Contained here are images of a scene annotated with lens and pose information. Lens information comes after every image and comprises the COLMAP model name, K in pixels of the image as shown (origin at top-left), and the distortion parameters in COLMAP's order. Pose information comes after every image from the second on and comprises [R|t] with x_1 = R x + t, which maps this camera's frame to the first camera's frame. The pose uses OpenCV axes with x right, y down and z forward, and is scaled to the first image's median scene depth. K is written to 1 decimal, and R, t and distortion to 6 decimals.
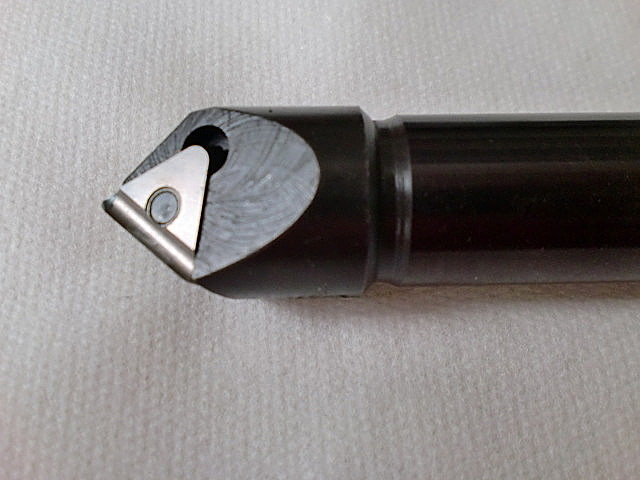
lens RADIAL K [[649.7, 0, 328.4], [0, 649.7, 237.7], [0, 0, 1]] dist [0.098071, -0.303379]
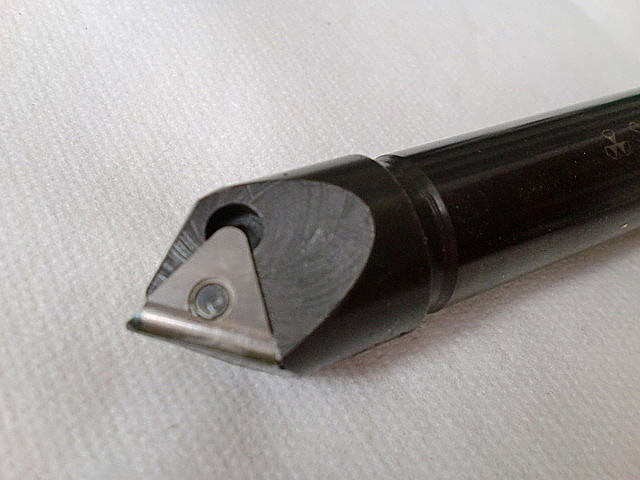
lens RADIAL K [[649.7, 0, 328.4], [0, 649.7, 237.7], [0, 0, 1]] dist [0.098071, -0.303379]
pose [[0.880148, -0.267096, 0.392427, -0.412711], [0.335927, 0.934549, -0.117352, 0.030325], [-0.335398, 0.235114, 0.912266, 0.095059]]
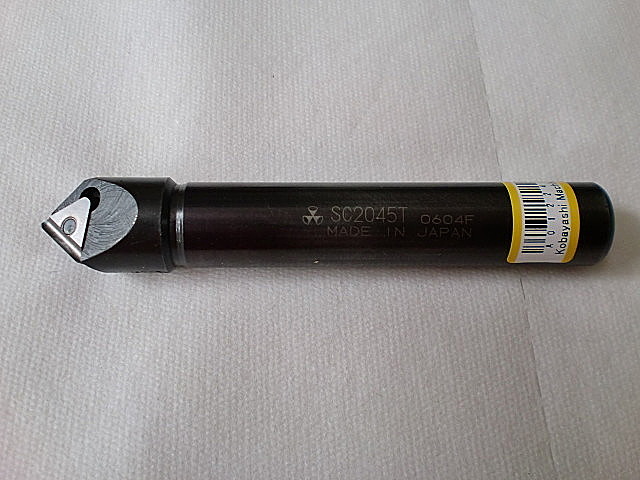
lens RADIAL K [[649.7, 0, 328.4], [0, 649.7, 237.7], [0, 0, 1]] dist [0.098071, -0.303379]
pose [[0.999901, 0.013098, -0.005123, 0.544390], [-0.013192, 0.999739, -0.018670, 0.015186], [0.004877, 0.018736, 0.999813, -1.003157]]
